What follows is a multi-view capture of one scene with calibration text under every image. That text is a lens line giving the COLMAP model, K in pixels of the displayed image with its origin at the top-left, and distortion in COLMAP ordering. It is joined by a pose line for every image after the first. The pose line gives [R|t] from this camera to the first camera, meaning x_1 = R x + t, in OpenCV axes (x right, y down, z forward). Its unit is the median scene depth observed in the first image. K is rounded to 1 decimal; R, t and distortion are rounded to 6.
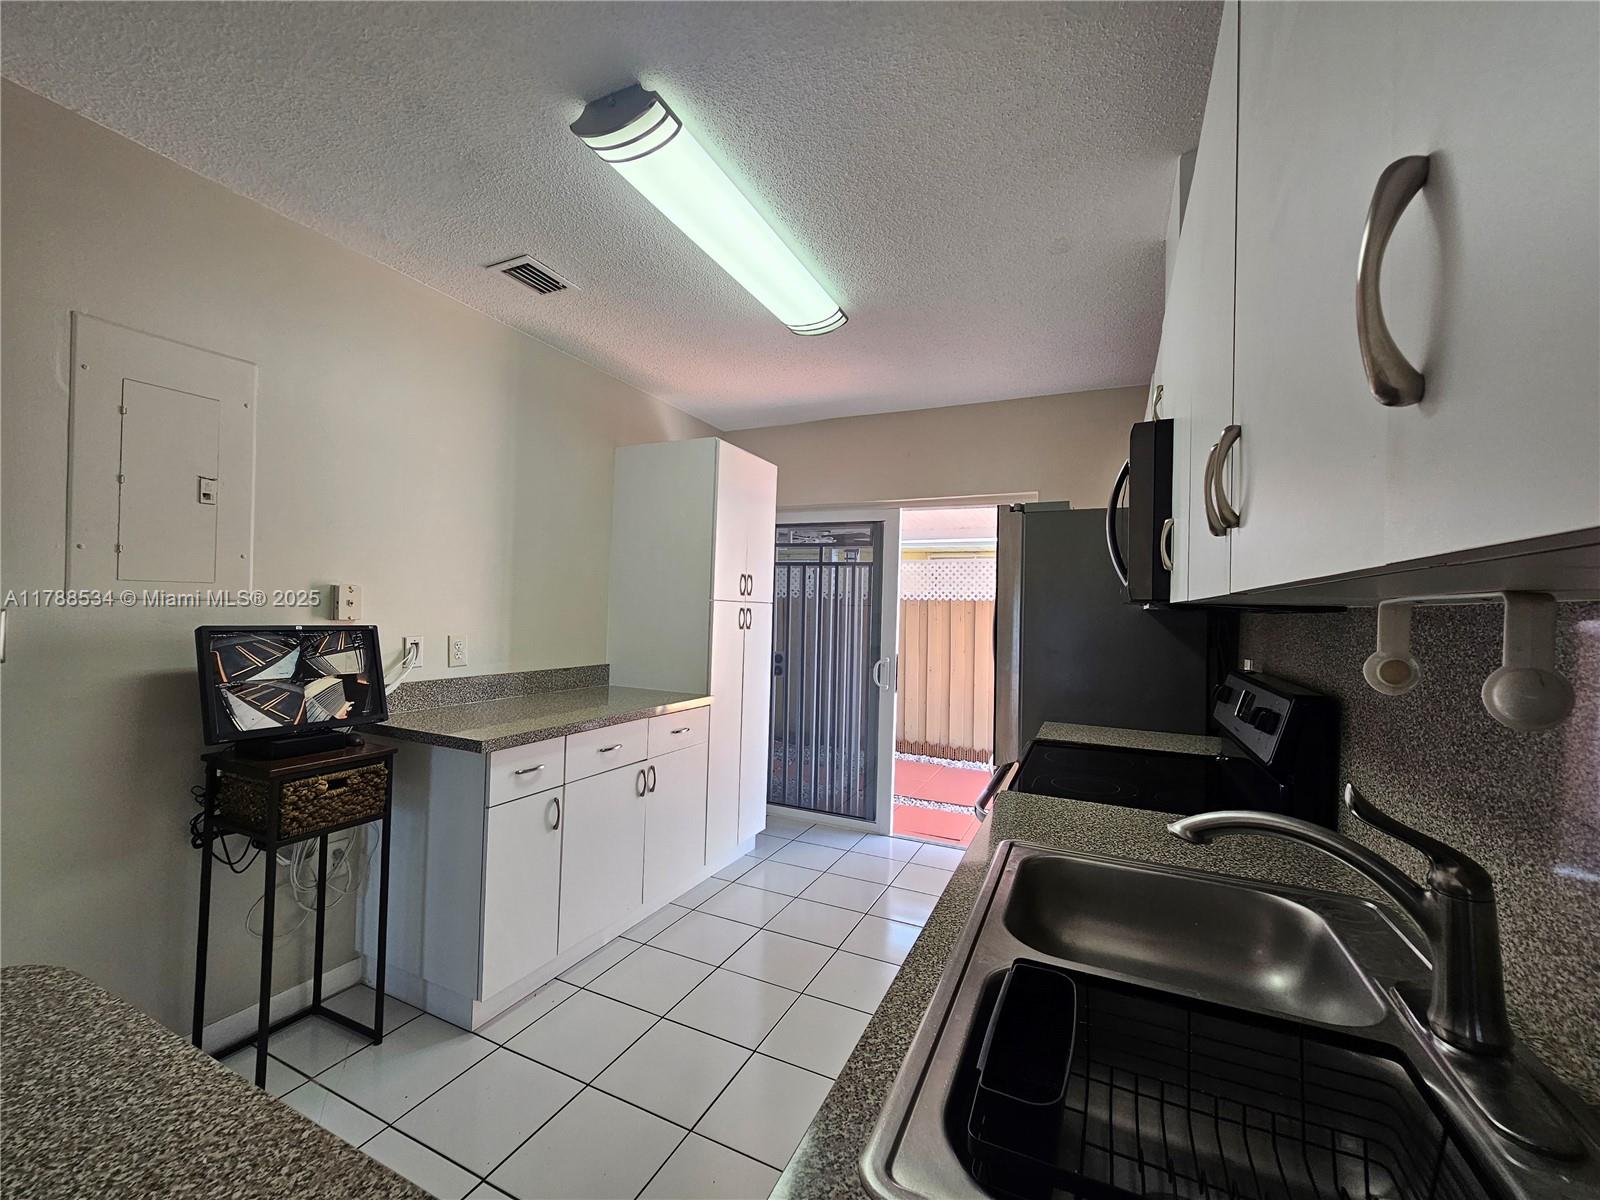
lens RADIAL K [[653.7, 0, 788.6], [0, 653.7, 599.7], [0, 0, 1]] dist [-0.005300, -0.000013]
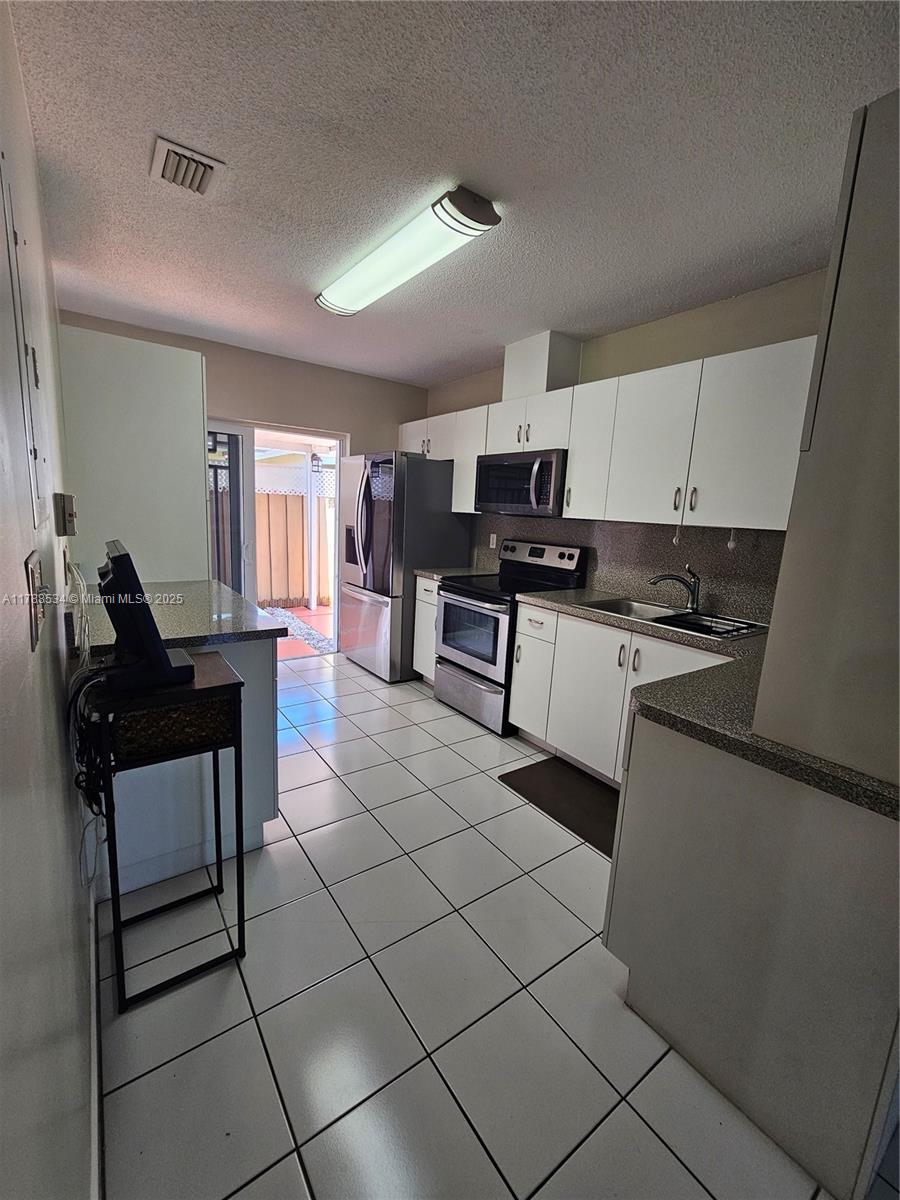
lens RADIAL K [[490.2, 0, 442.7], [0, 490.2, 589.3], [0, 0, 1]] dist [-0.005300, -0.000013]
pose [[0.481489, -0.139166, 0.865333, -1.102696], [-0.048824, 0.981521, 0.185019, -0.036835], [-0.875091, -0.131333, 0.465797, 0.291674]]
